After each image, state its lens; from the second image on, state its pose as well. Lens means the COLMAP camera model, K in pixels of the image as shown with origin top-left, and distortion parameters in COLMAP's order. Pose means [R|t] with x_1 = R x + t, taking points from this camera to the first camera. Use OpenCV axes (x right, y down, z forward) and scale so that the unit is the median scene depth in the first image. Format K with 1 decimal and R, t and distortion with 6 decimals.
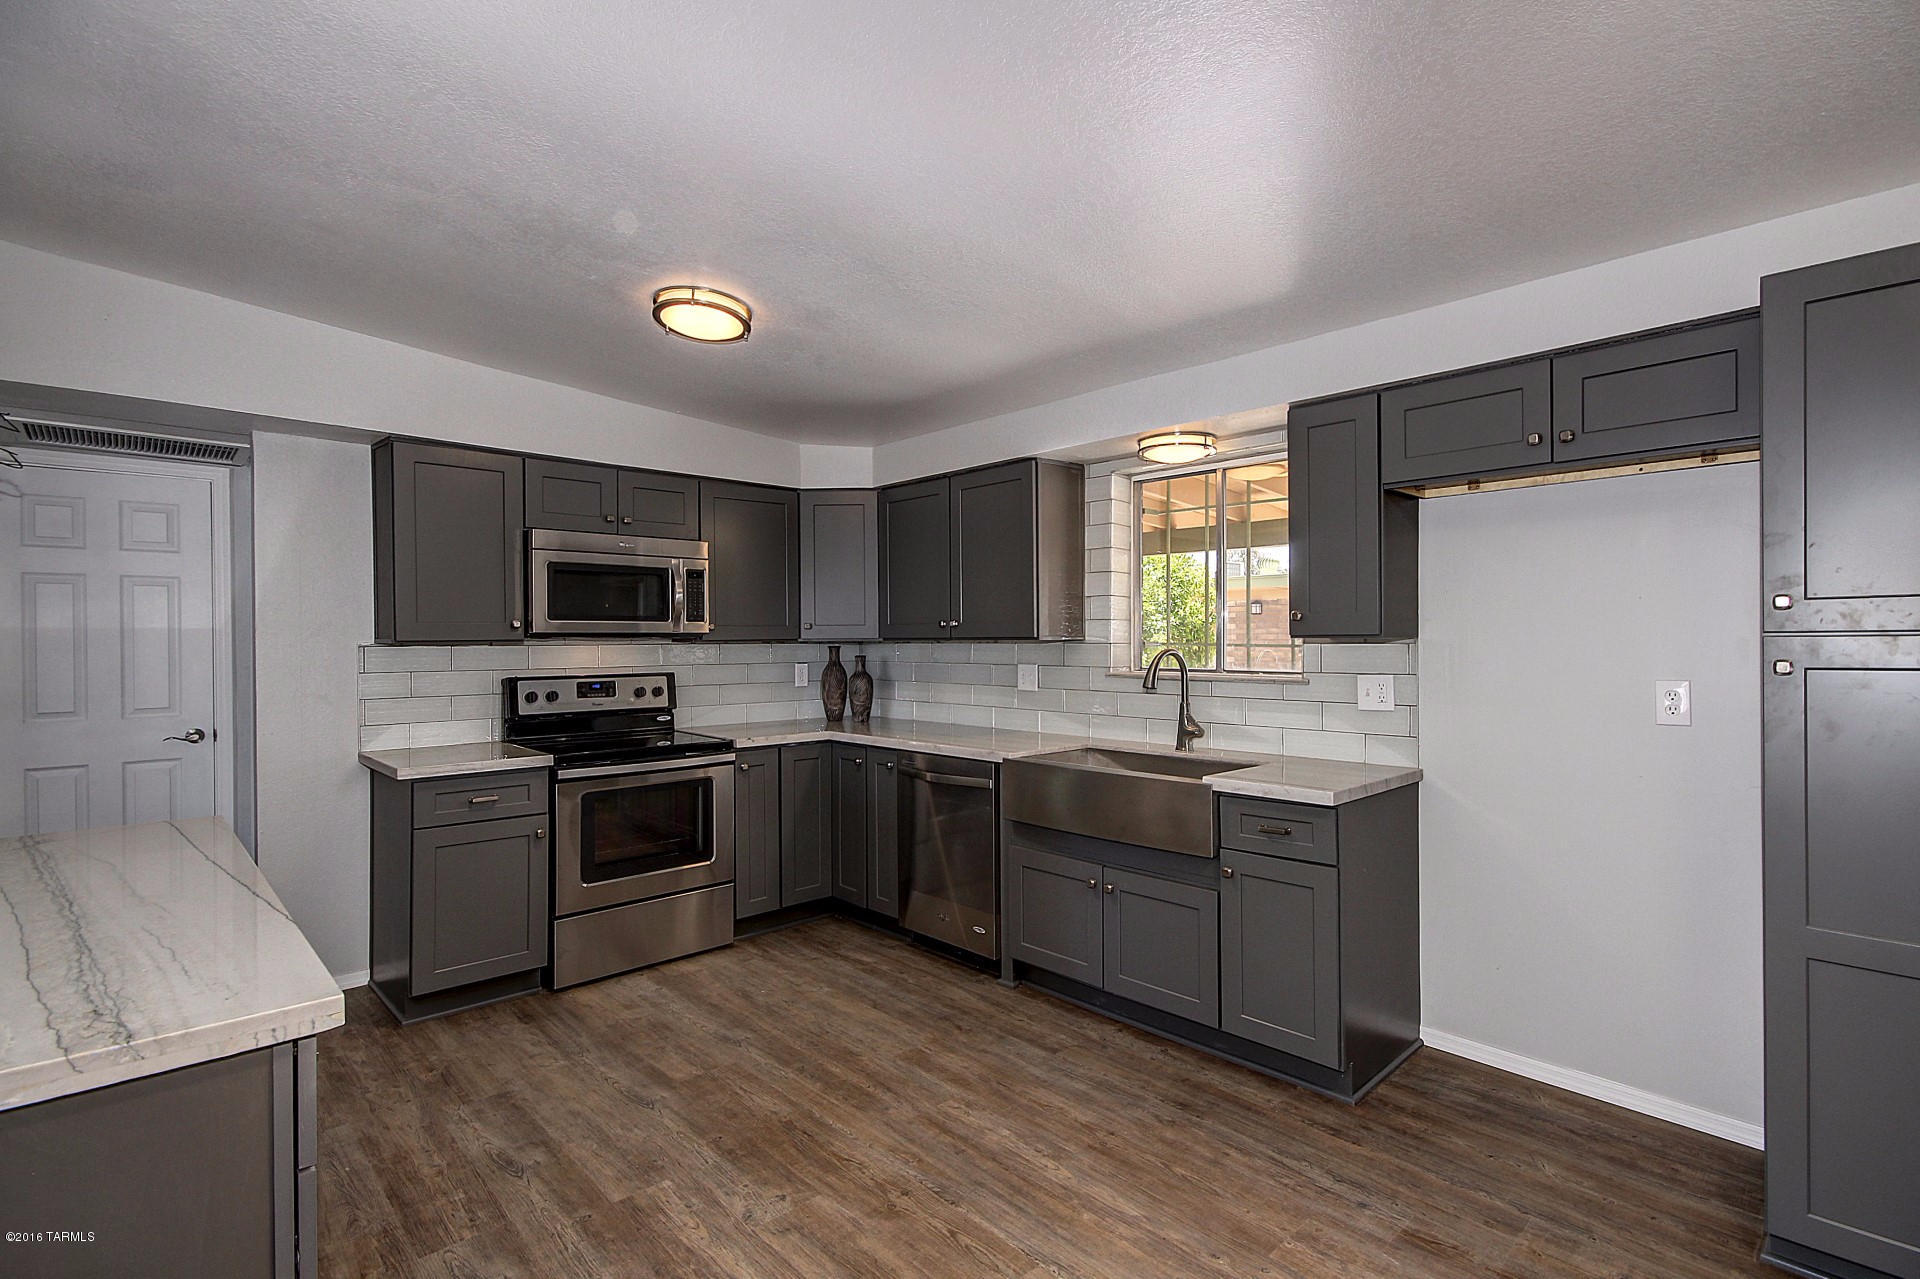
lens RADIAL K [[908.0, 0, 982.3], [0, 908.0, 641.0], [0, 0, 1]] dist [0.007312, 0.000810]
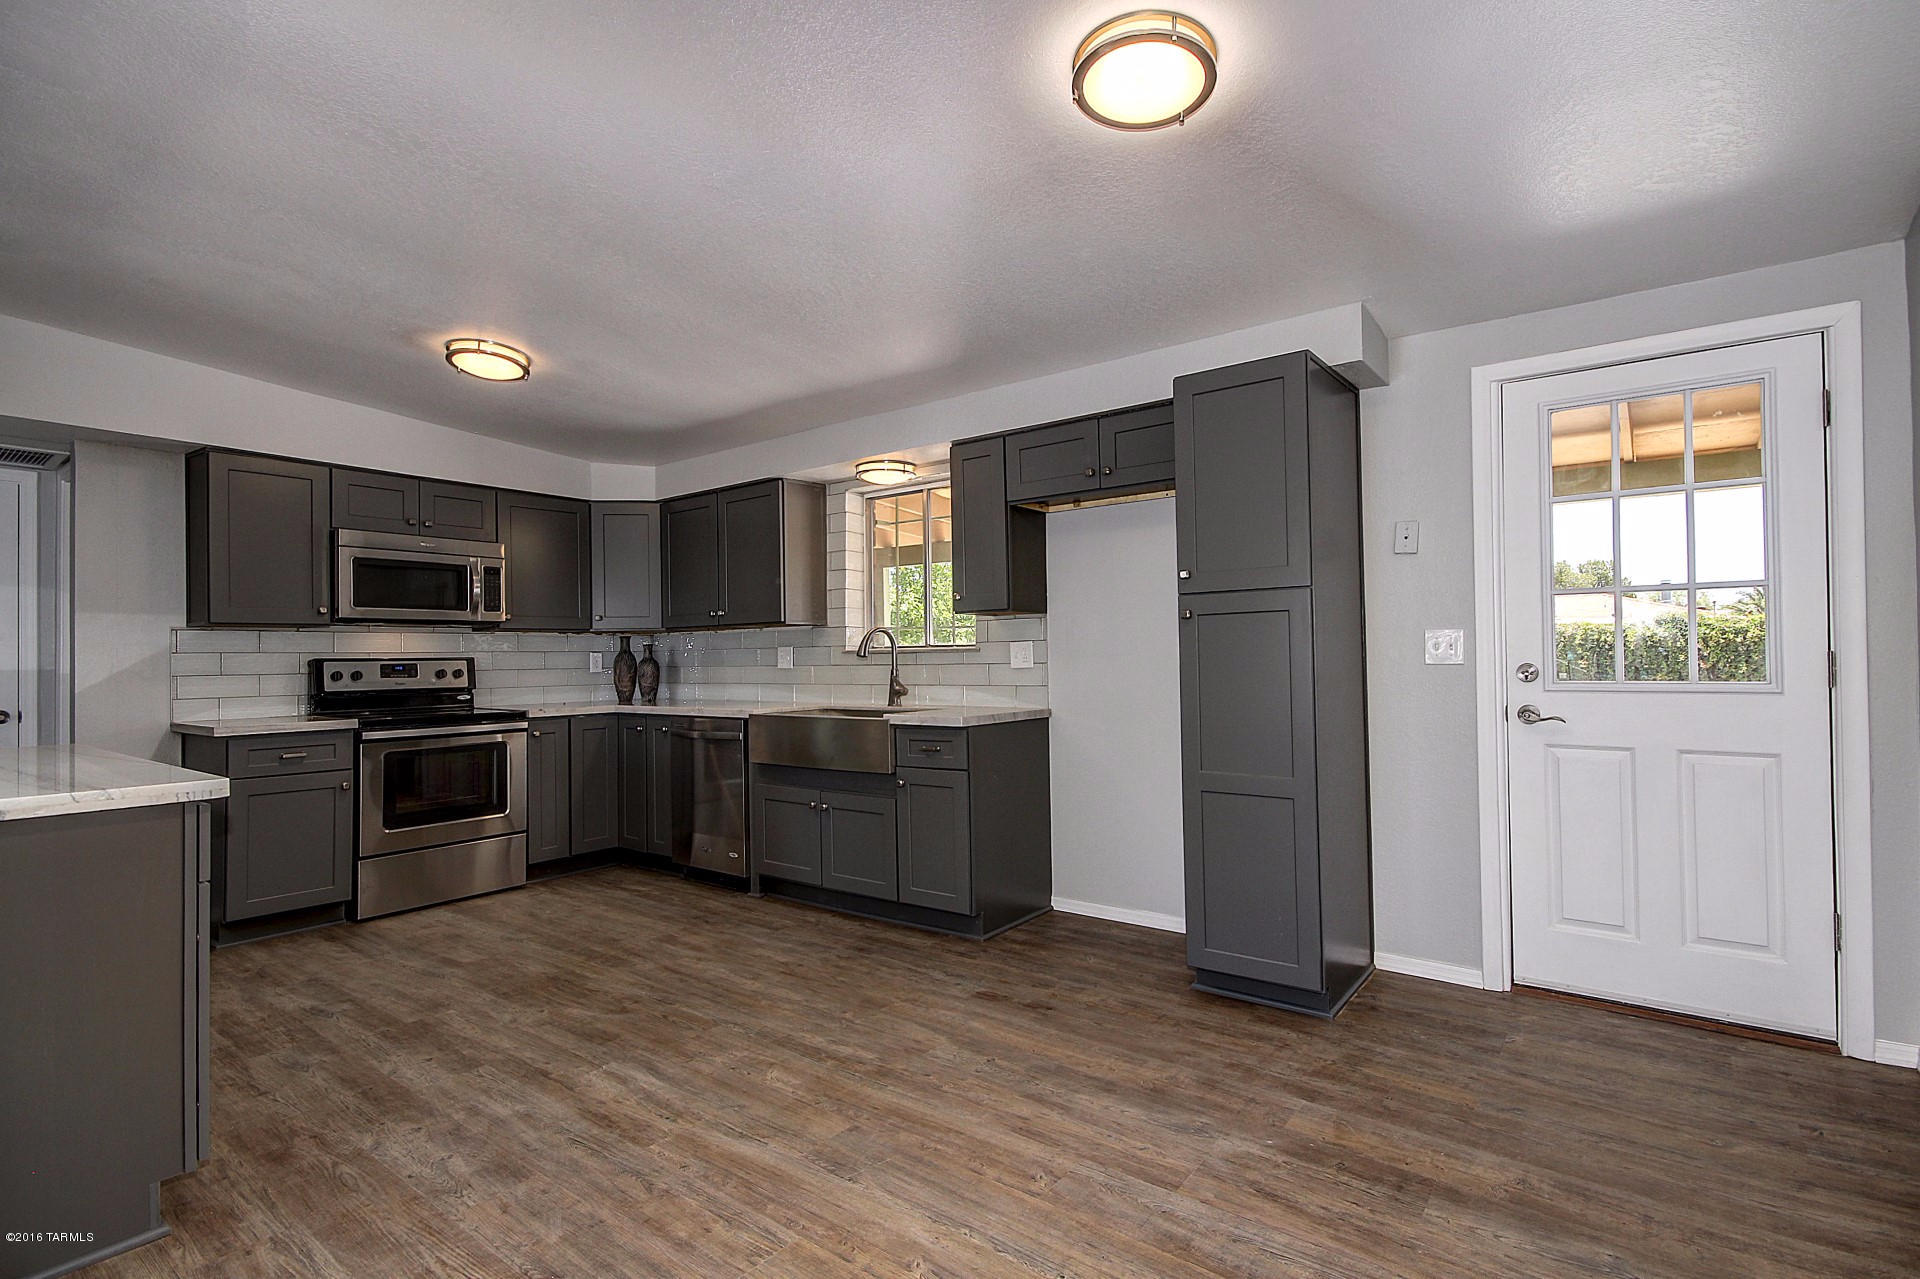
lens RADIAL K [[908.7, 0, 978.6], [0, 908.7, 640.3], [0, 0, 1]] dist [0.013966, -0.007740]
pose [[0.987438, -0.007122, 0.157849, 0.149166], [0.010784, 0.999692, -0.022356, 0.062446], [-0.157641, 0.023777, 0.987210, -0.324725]]
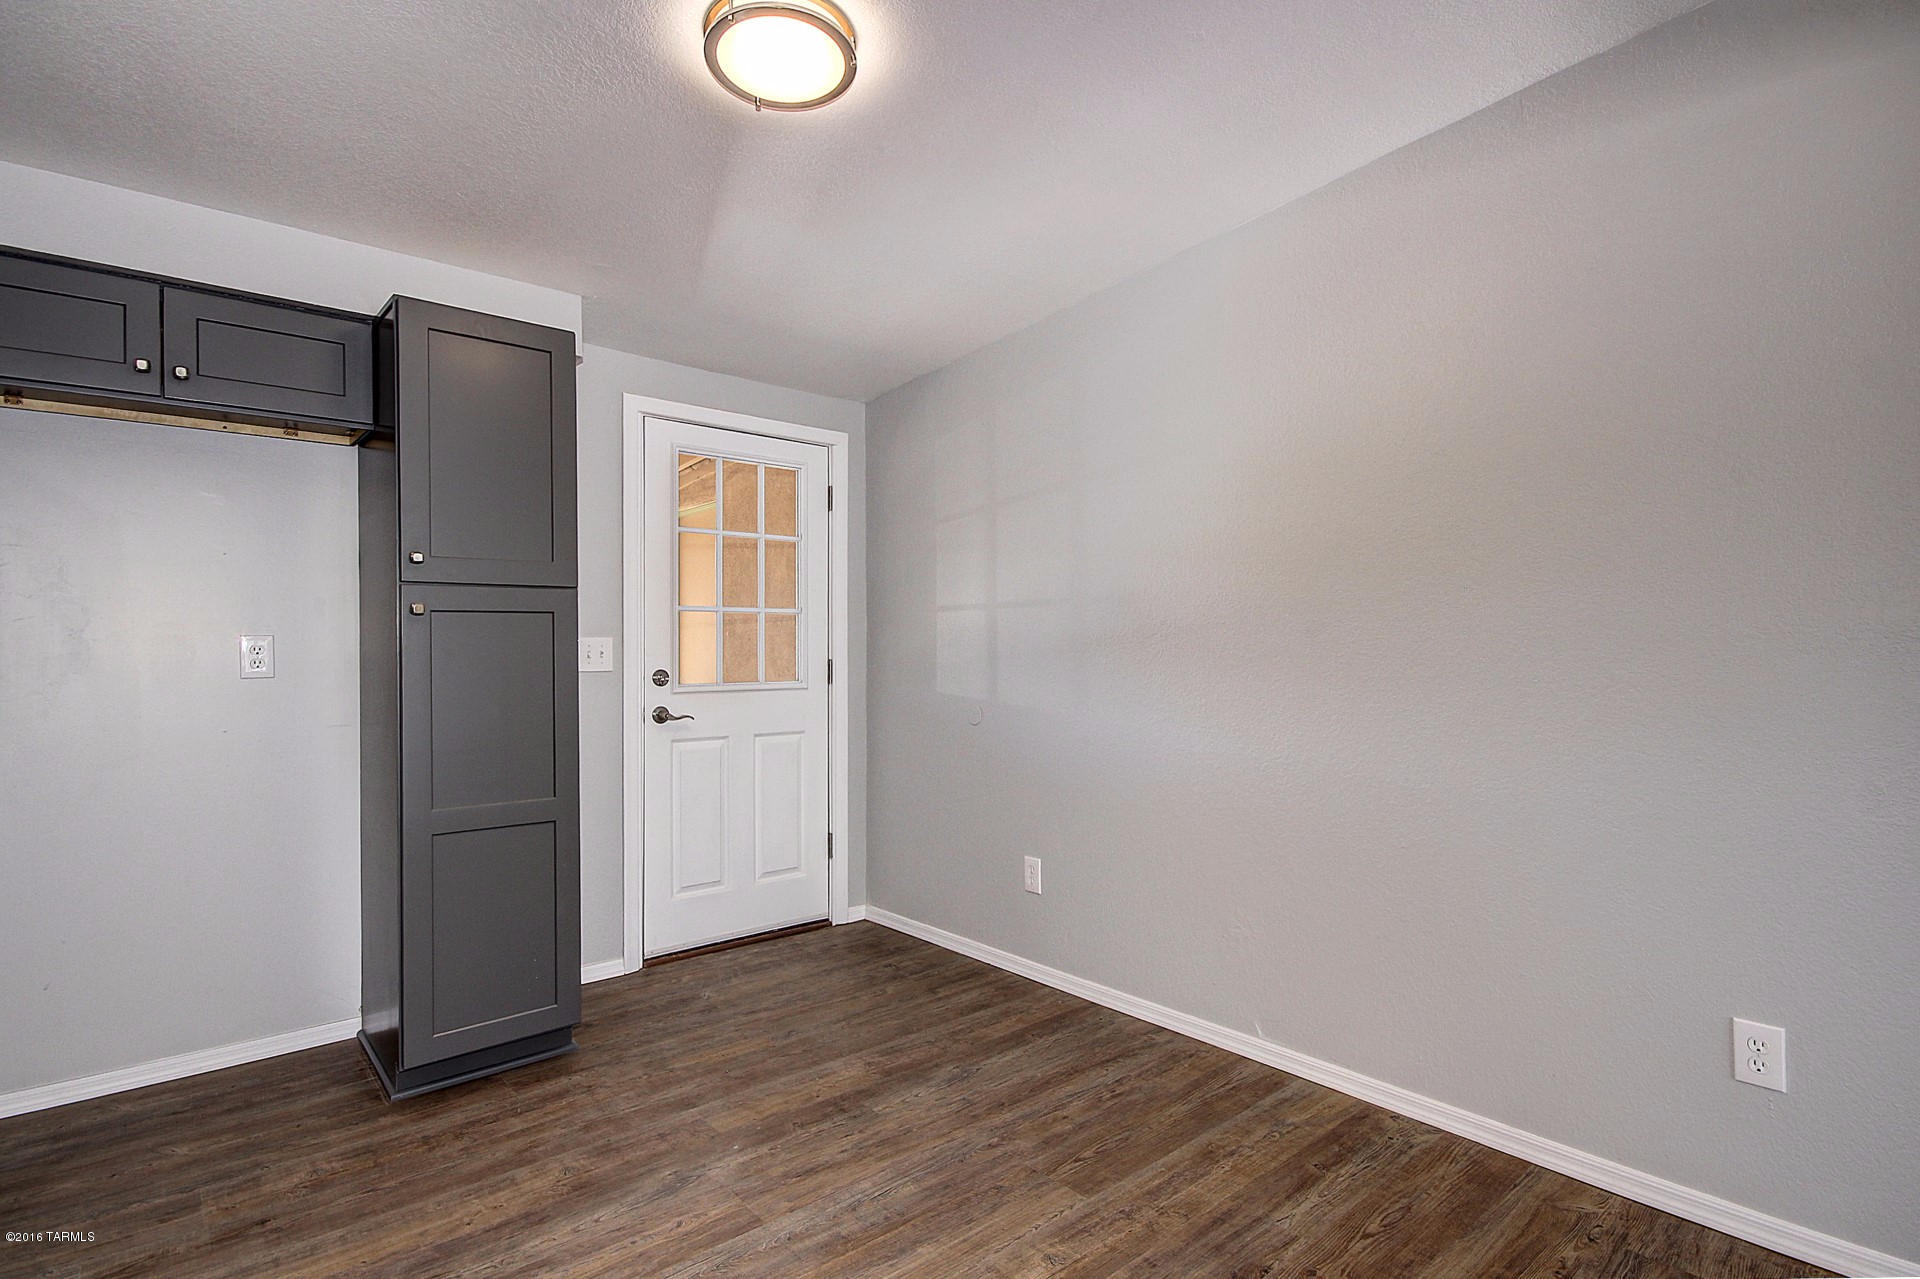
lens RADIAL K [[942.3, 0, 985.9], [0, 942.3, 649.2], [0, 0, 1]] dist [-0.002110, -0.000308]
pose [[0.040891, 0.003893, 0.999156, -0.223420], [0.009659, 0.999944, -0.004292, 0.055298], [-0.999117, 0.009827, 0.040851, 0.094133]]
